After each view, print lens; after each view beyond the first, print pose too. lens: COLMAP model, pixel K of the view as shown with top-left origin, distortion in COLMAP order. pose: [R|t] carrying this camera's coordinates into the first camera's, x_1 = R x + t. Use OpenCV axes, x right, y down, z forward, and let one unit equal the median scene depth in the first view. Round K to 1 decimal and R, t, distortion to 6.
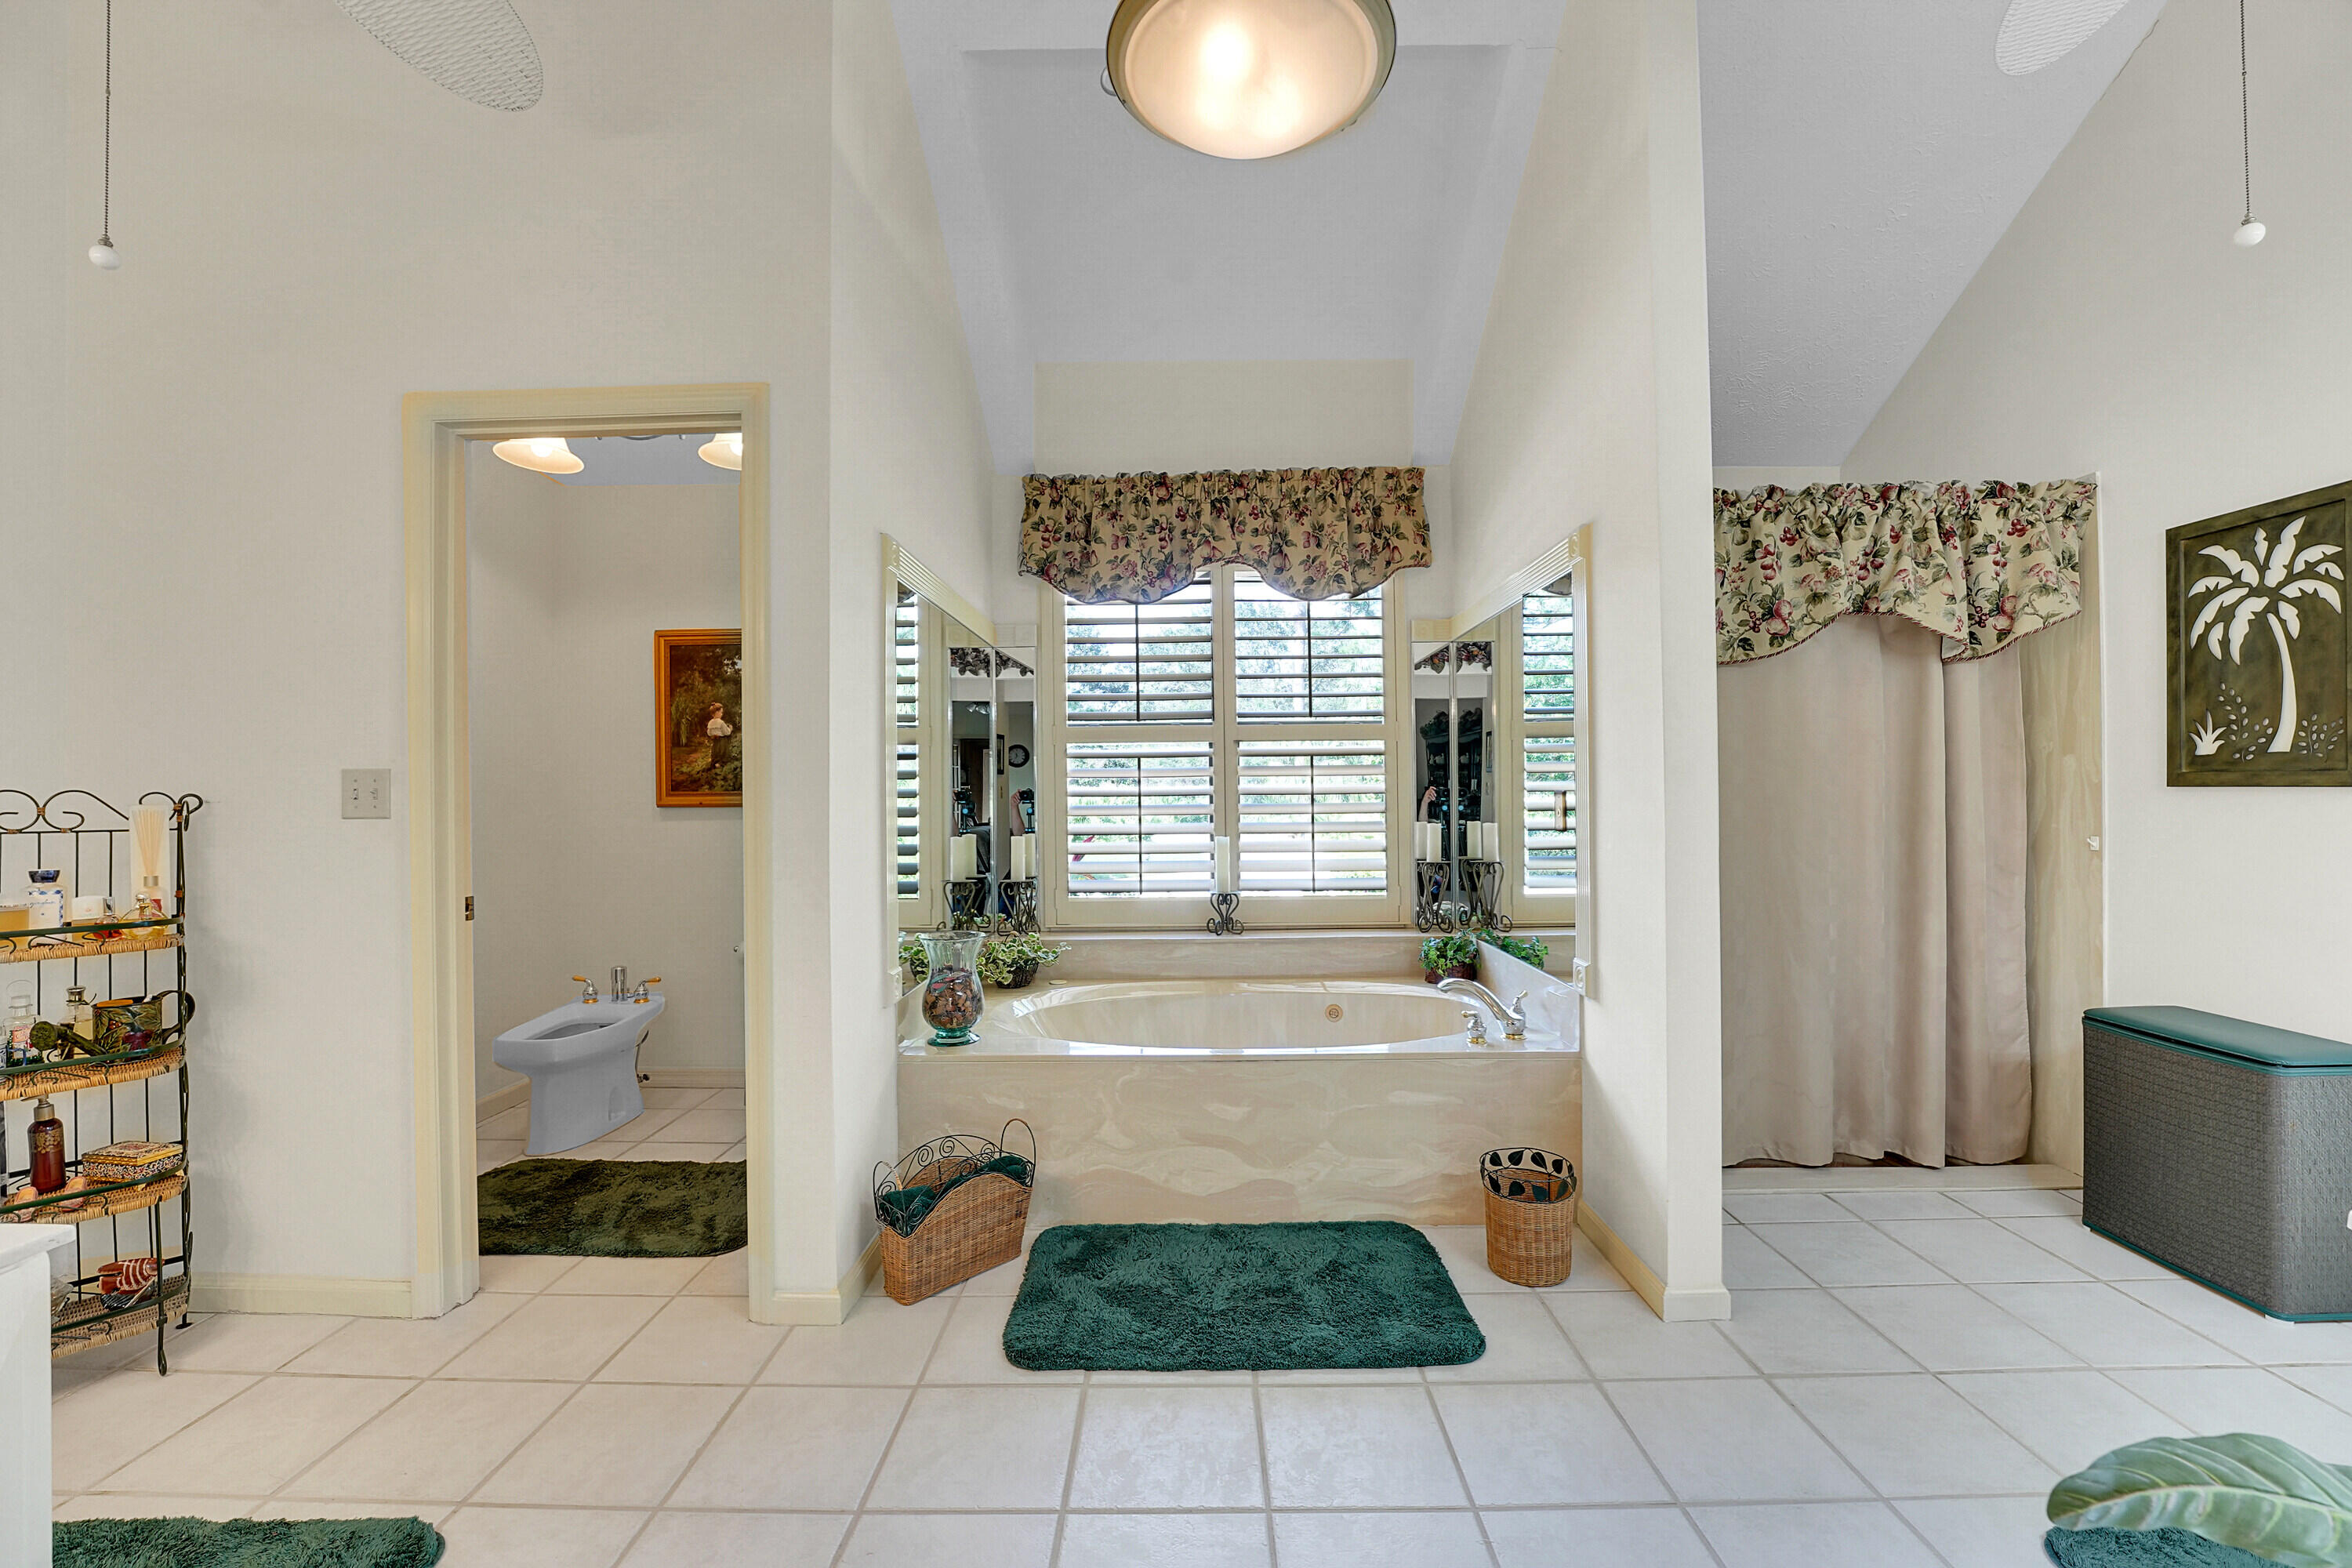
lens RADIAL K [[946.8, 0, 1165.8], [0, 946.8, 787.6], [0, 0, 1]] dist [-0.028441, 0.003385]
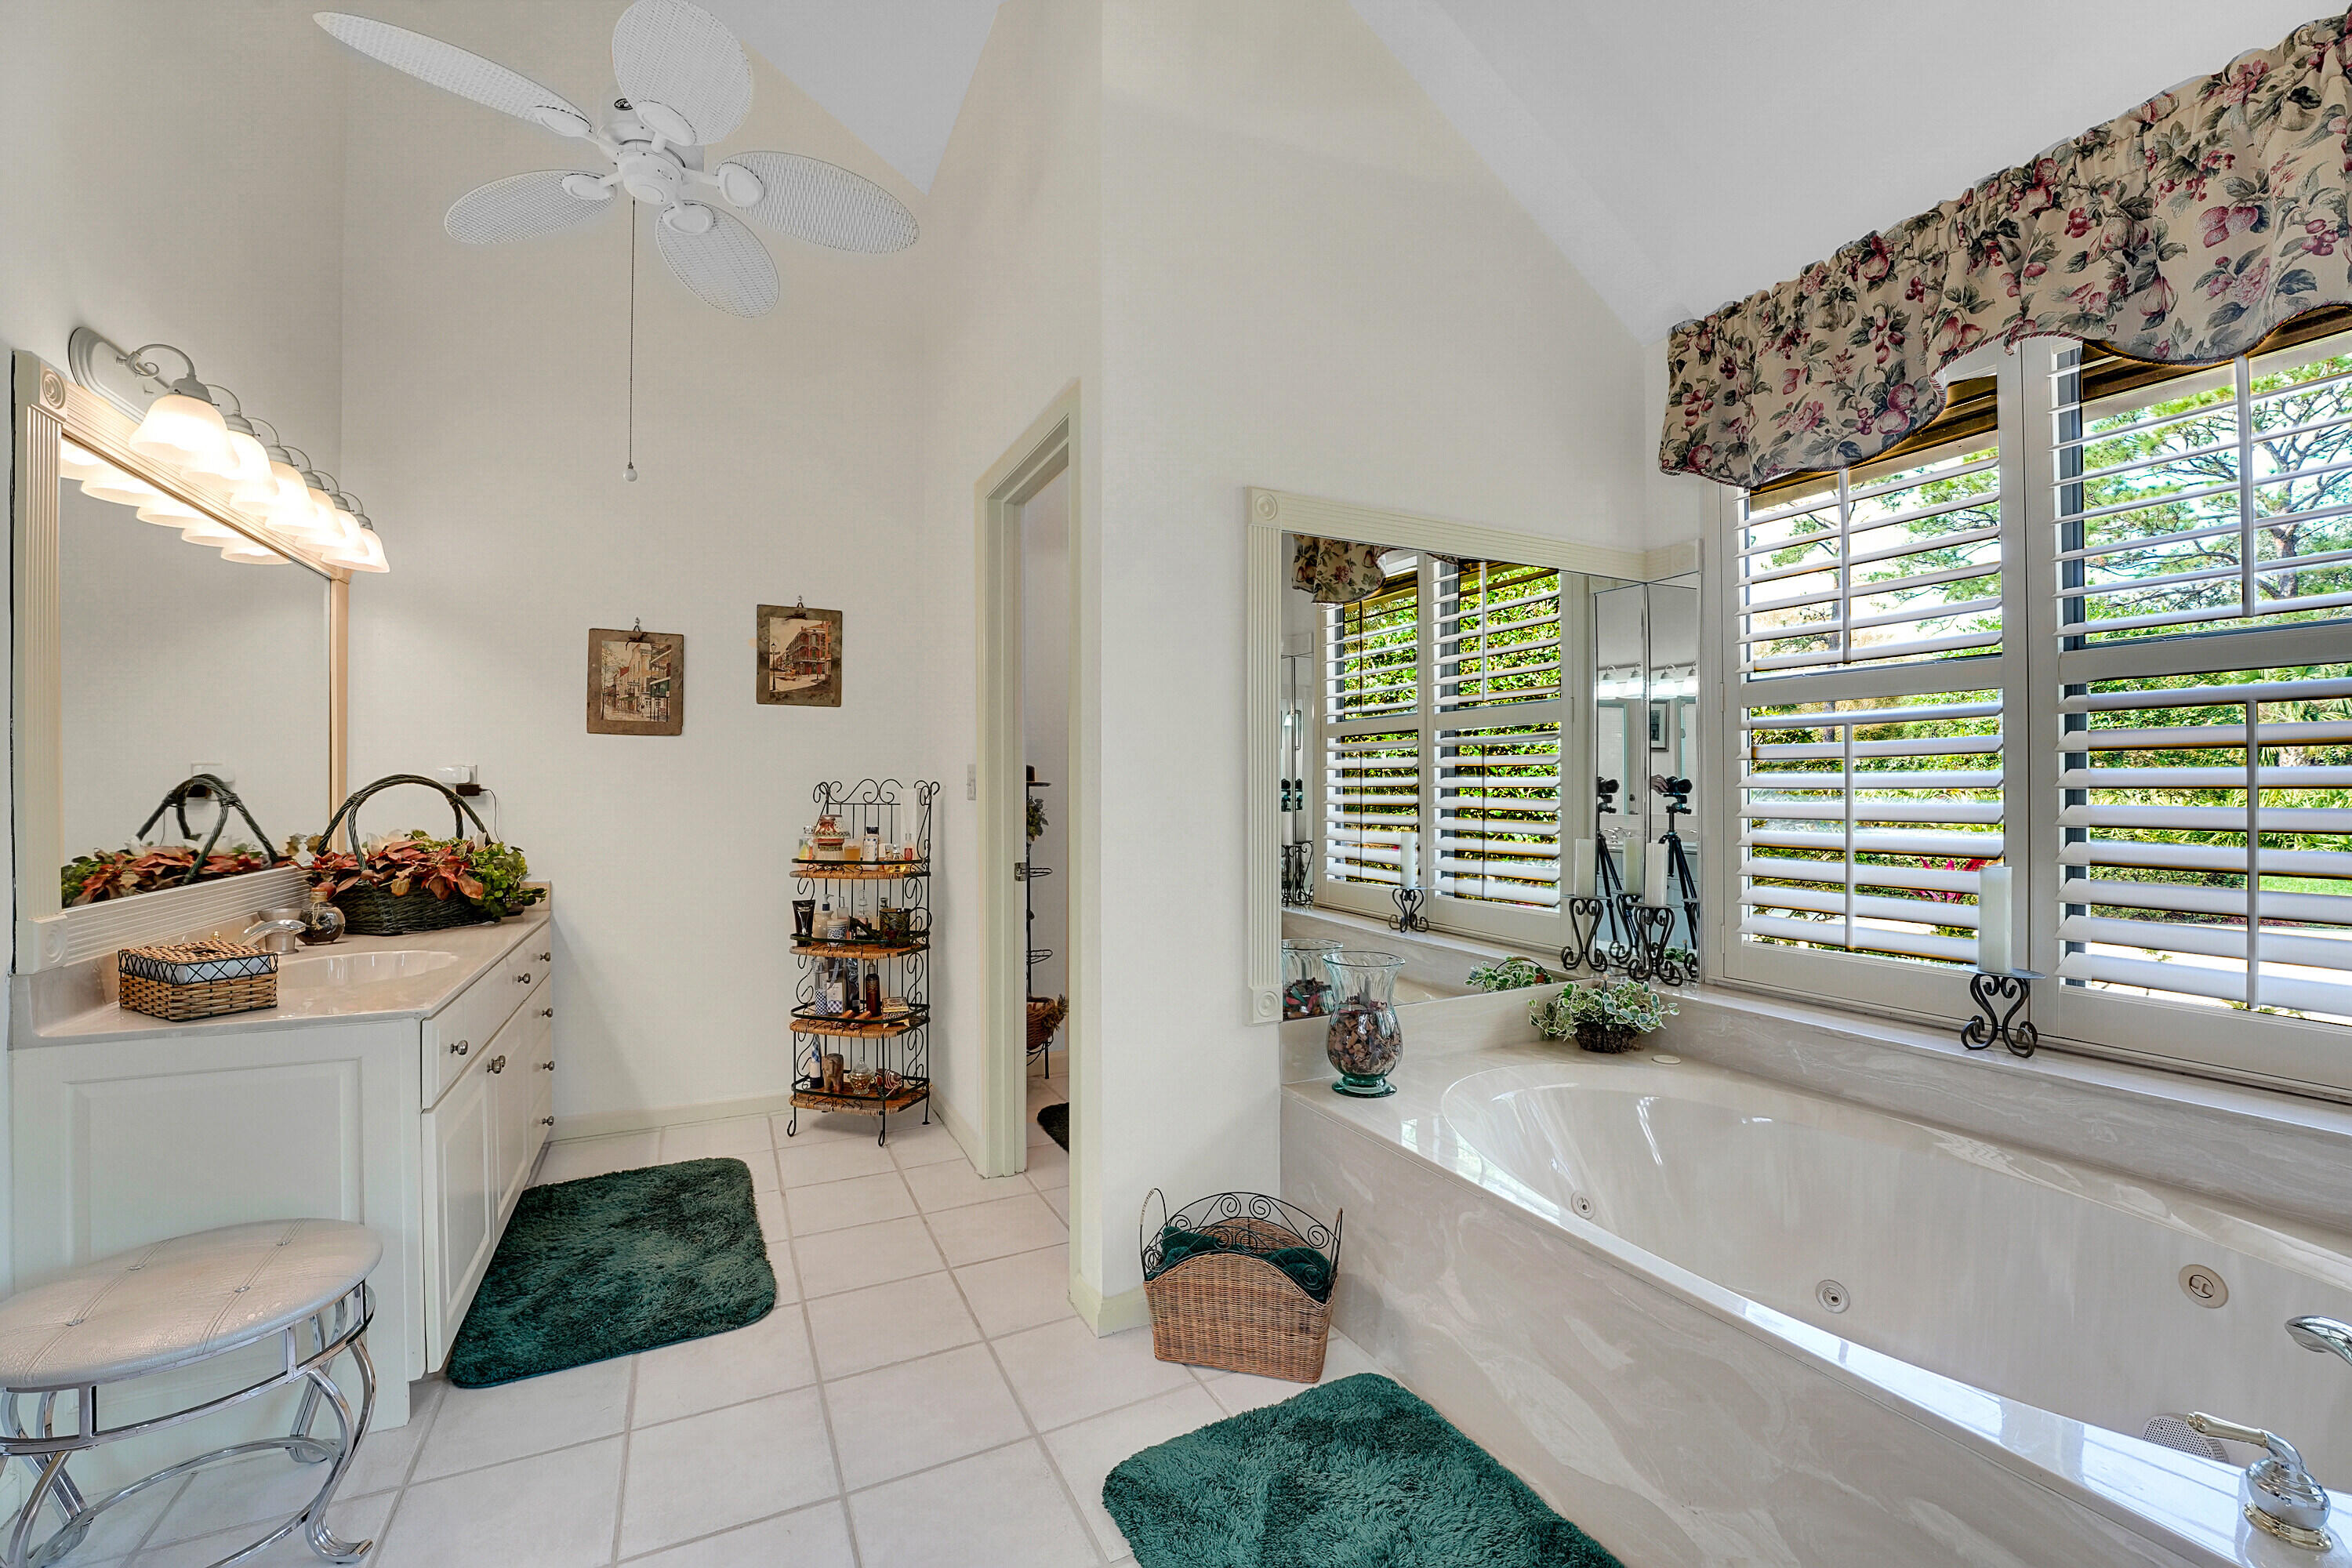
lens RADIAL K [[946.8, 0, 1172.4], [0, 946.8, 784.7], [0, 0, 1]] dist [-0.028441, 0.003385]
pose [[0.471089, 0.006136, -0.882064, 0.449480], [0.003856, 0.999952, 0.009016, -0.000372], [0.882077, -0.007649, 0.471043, 0.523856]]
